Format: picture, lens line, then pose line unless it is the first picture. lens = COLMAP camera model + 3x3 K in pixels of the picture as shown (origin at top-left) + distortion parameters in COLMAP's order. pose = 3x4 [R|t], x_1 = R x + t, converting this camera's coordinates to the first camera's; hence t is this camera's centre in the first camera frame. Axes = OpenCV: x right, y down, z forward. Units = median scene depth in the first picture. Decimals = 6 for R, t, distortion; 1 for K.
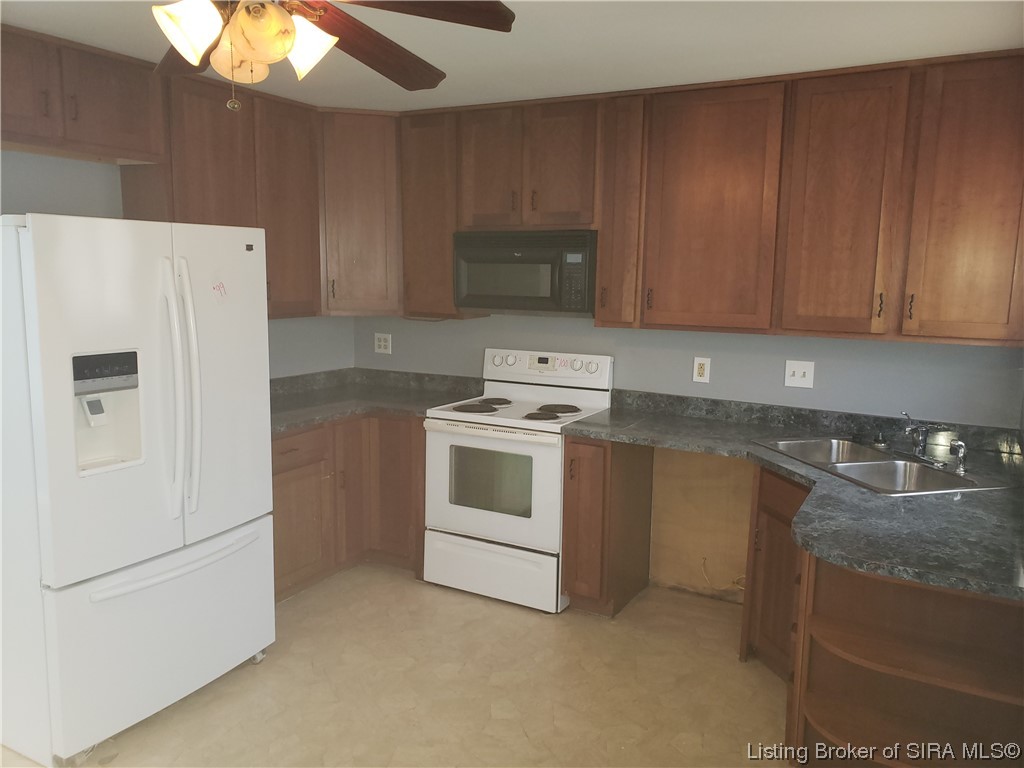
lens RADIAL K [[802.0, 0, 512.0], [0, 802.0, 384.0], [0, 0, 1]] dist [0.083815, -0.144034]
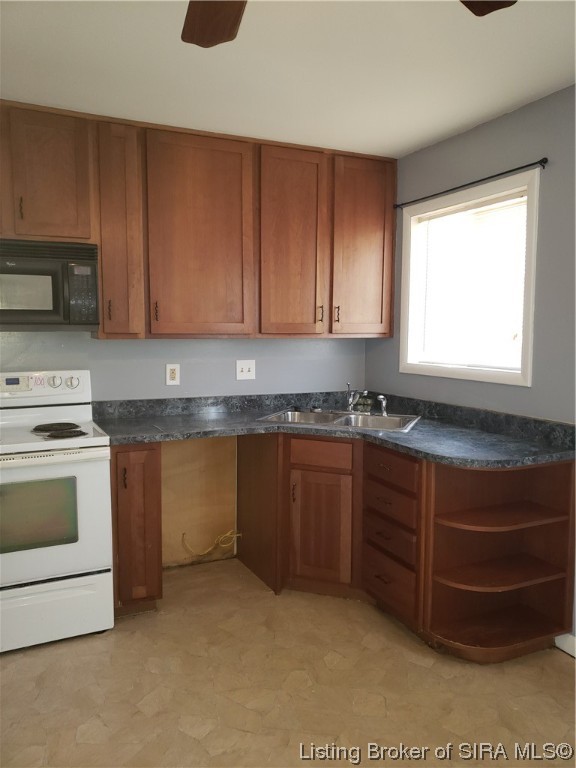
lens RADIAL K [[601.5, 0, 288.0], [0, 601.5, 384.0], [0, 0, 1]] dist [0.083815, -0.144034]
pose [[0.563736, -0.088264, 0.821226, -0.410427], [0.124395, 0.992006, 0.021228, -0.001461], [-0.816534, 0.090189, 0.570209, 0.375861]]
